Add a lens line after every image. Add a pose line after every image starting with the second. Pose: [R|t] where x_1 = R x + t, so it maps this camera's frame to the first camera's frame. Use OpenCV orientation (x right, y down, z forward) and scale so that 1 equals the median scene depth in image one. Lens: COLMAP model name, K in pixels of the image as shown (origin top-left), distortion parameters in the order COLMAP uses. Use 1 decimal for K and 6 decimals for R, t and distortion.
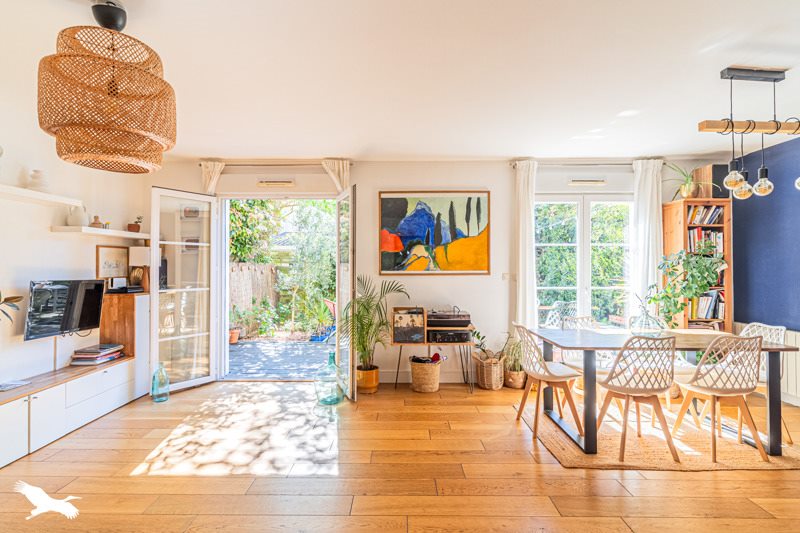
lens RADIAL K [[398.1, 0, 400.3], [0, 398.1, 268.6], [0, 0, 1]] dist [0.018300, -0.000060]
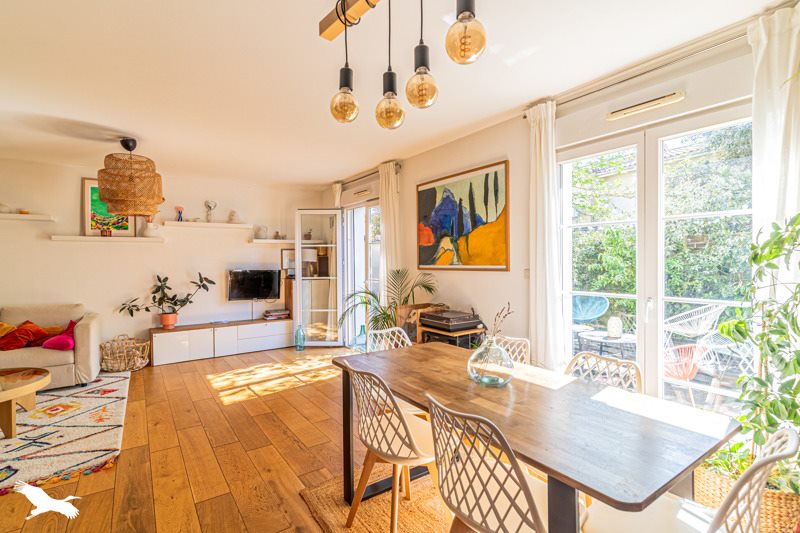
lens RADIAL K [[387.2, 0, 397.3], [0, 387.2, 263.5], [0, 0, 1]] dist [-0.000652, -0.000746]
pose [[0.572275, 0.001232, -0.820061, 0.708525], [0.006740, 0.999958, 0.006206, -0.004741], [0.820034, -0.009078, 0.572242, 0.406681]]
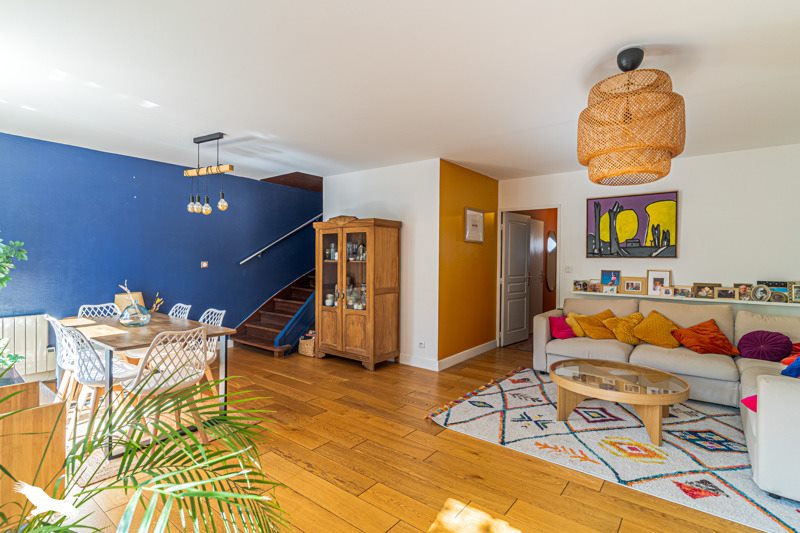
lens RADIAL K [[385.3, 0, 387.8], [0, 385.3, 255.8], [0, 0, 1]] dist [0.015273, -0.000074]
pose [[-0.790252, -0.000681, 0.612782, -0.390079], [-0.008281, 0.999920, -0.009569, -0.003540], [-0.612726, -0.012636, -0.790194, 1.005394]]
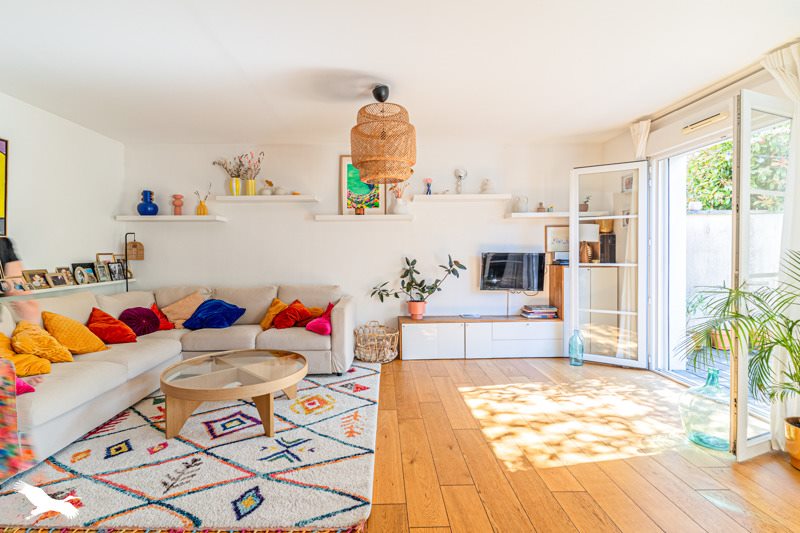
lens RADIAL K [[385.3, 0, 387.8], [0, 385.3, 255.8], [0, 0, 1]] dist [0.015273, -0.000074]
pose [[0.029672, 0.011518, -0.999493, 0.373889], [0.005209, 0.999918, 0.011678, 0.016342], [0.999546, -0.005552, 0.029610, 0.401784]]
